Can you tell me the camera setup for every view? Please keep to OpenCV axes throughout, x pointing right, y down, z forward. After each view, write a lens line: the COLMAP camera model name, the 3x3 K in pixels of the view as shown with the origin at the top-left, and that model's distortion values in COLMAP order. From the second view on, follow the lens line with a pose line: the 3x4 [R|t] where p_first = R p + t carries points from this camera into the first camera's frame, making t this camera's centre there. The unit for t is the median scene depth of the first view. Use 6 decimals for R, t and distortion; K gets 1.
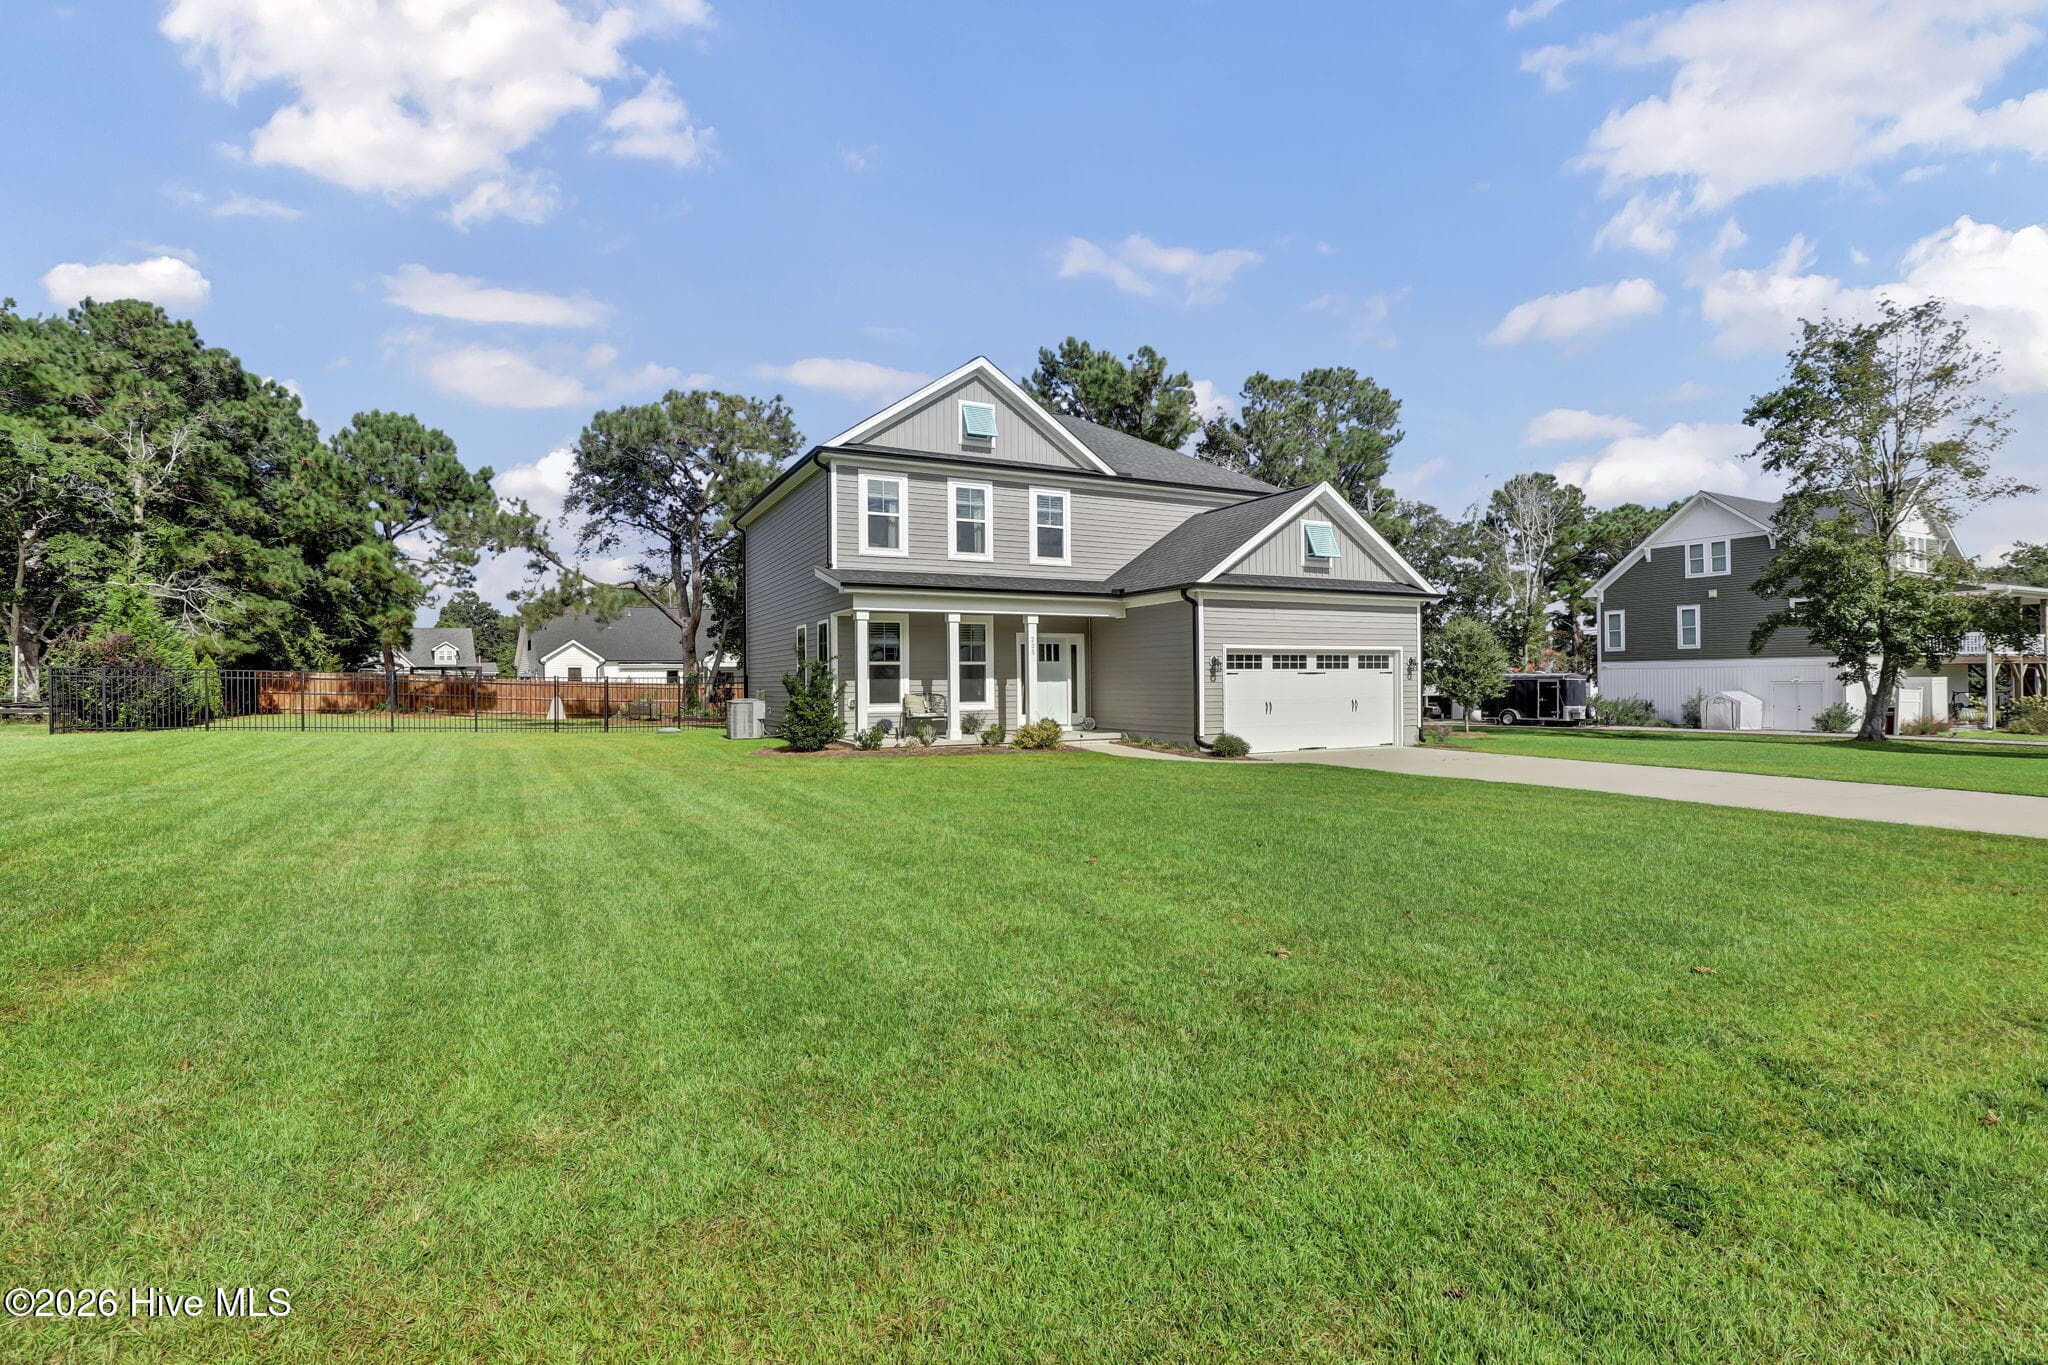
lens RADIAL K [[962.5, 0, 1035.6], [0, 962.5, 684.0], [0, 0, 1]] dist [-0.029733, -0.000133]
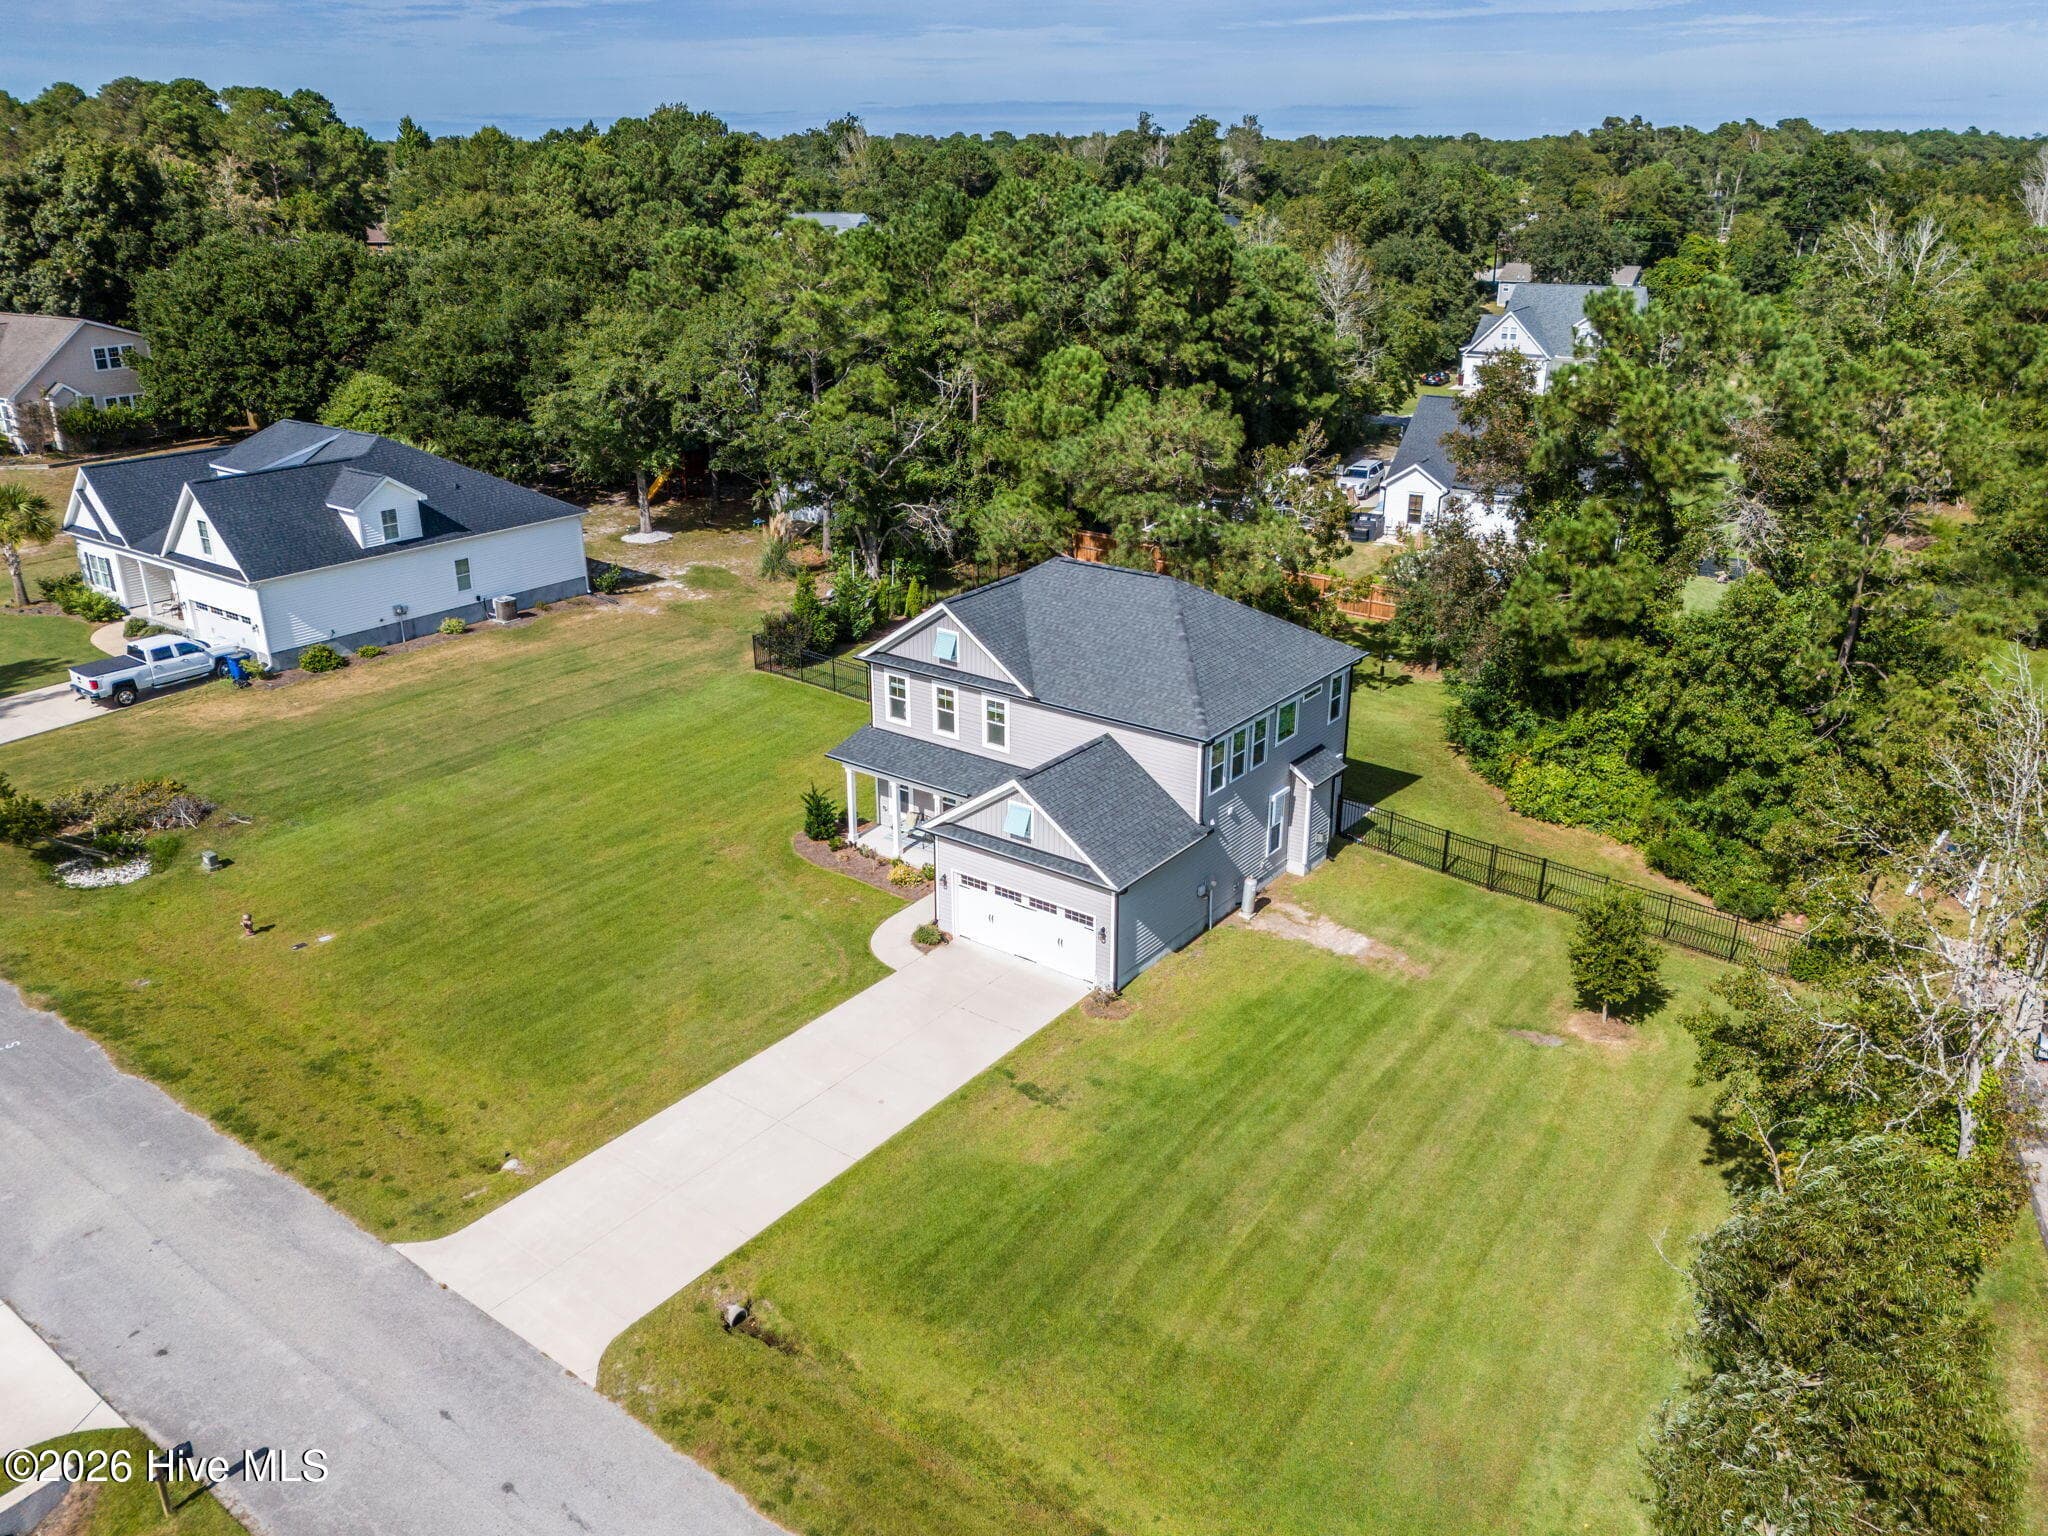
lens RADIAL K [[1560.1, 0, 1042.4], [0, 1560.1, 765.4], [0, 0, 1]] dist [0.014949, -0.001659]
pose [[0.435990, 0.336742, -0.834576, 1.938291], [-0.005040, 0.928256, 0.371908, -0.949383], [0.899937, -0.157942, 0.406408, 0.182600]]
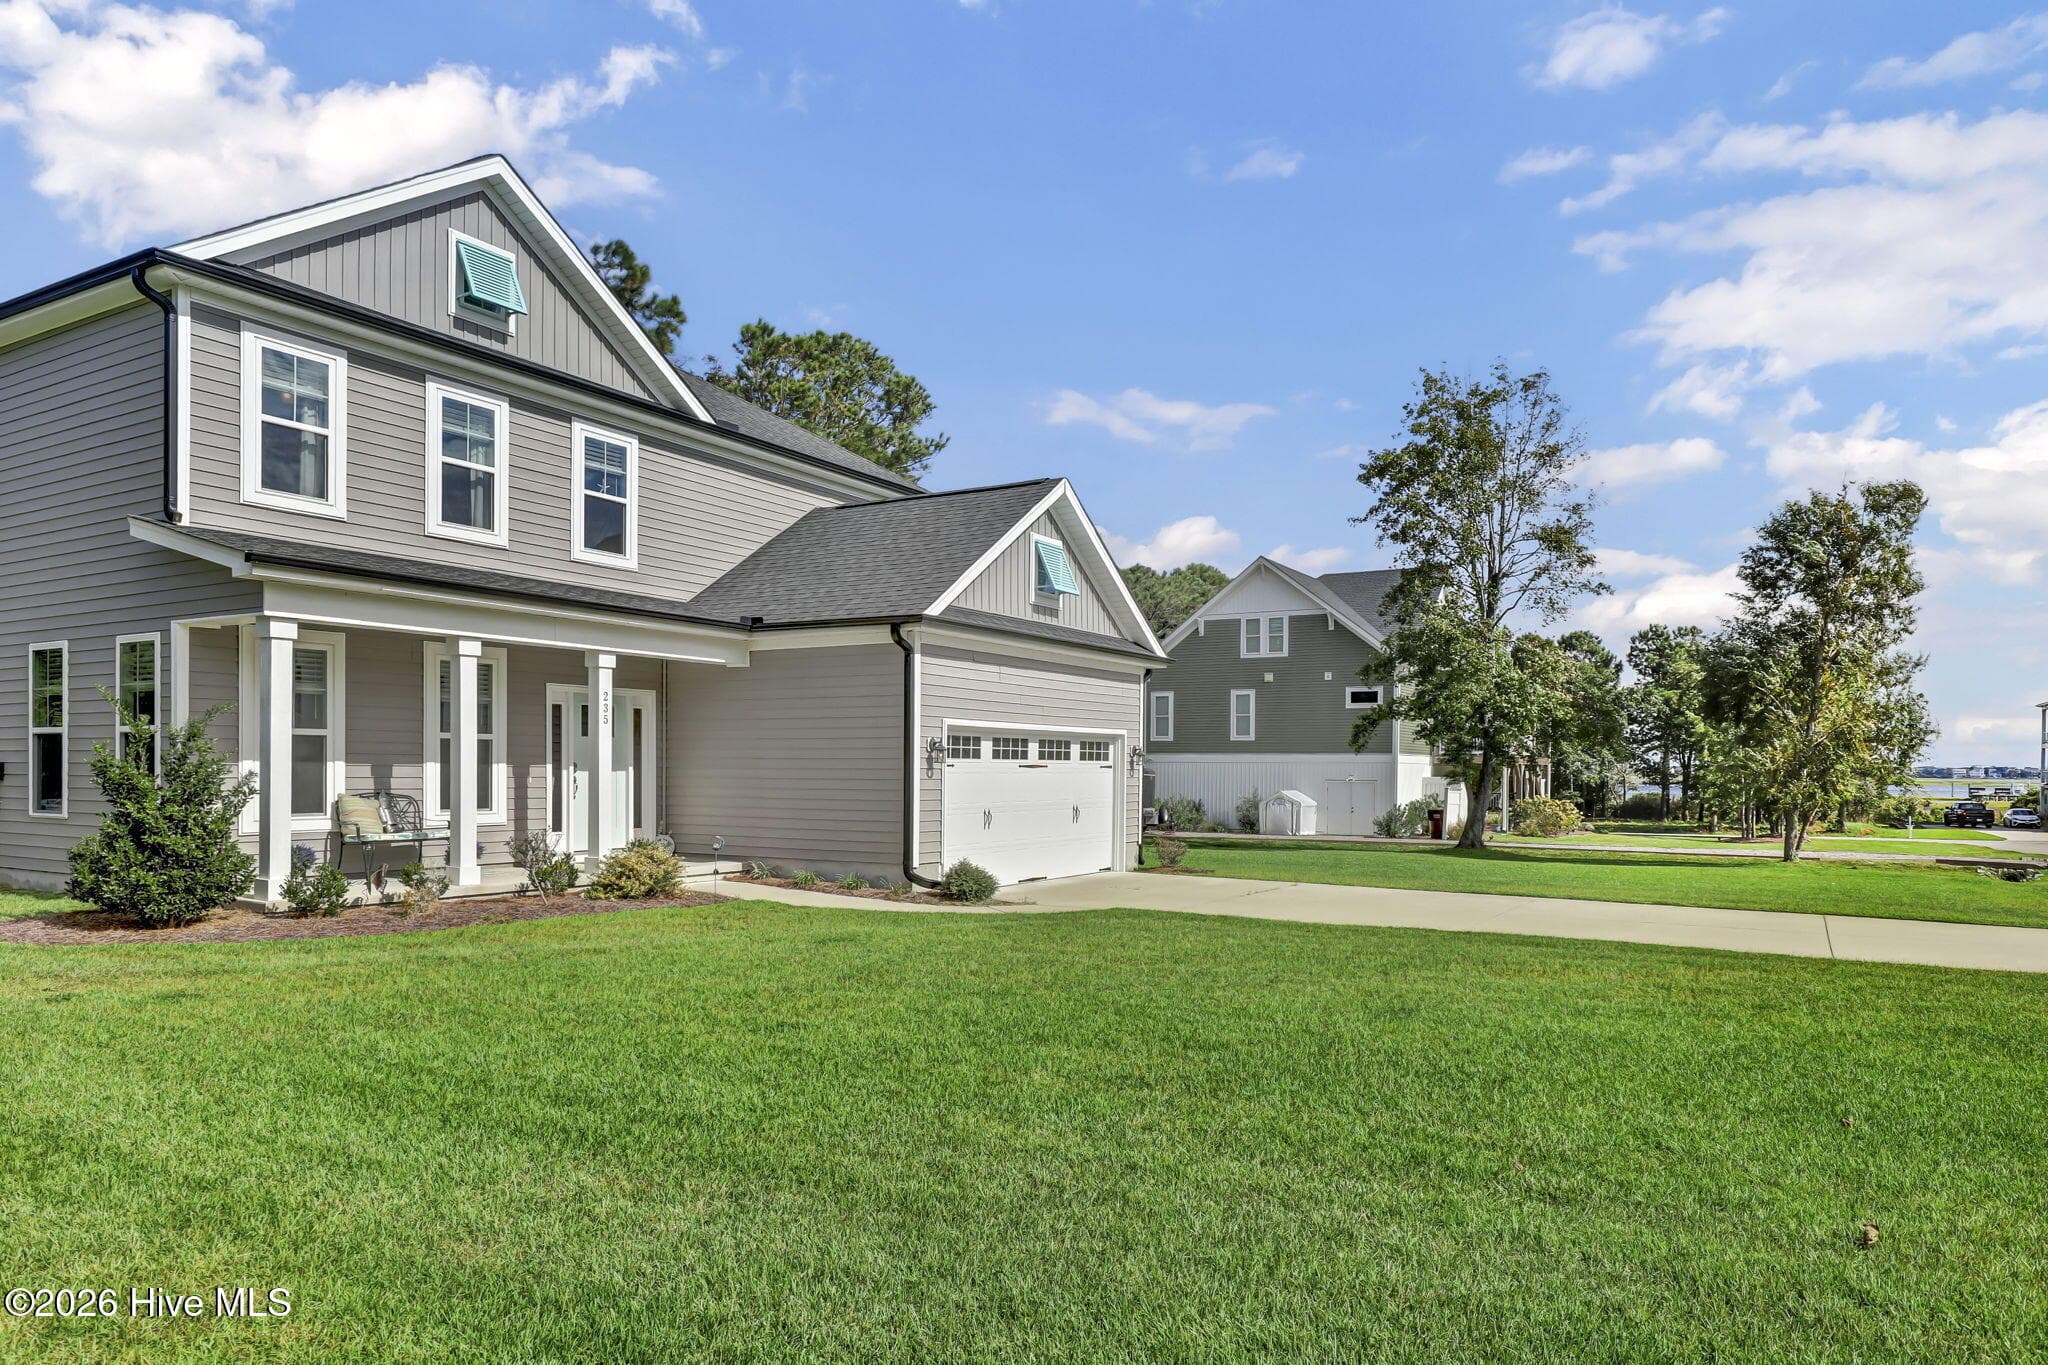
lens RADIAL K [[1290.8, 0, 1046.6], [0, 1290.8, 783.6], [0, 0, 1]] dist [-0.004797, 0.000749]
pose [[0.845162, 0.009474, 0.534426, -0.175660], [-0.014475, 0.999882, 0.005166, -0.003811], [-0.534314, -0.012101, 0.845200, 0.232759]]
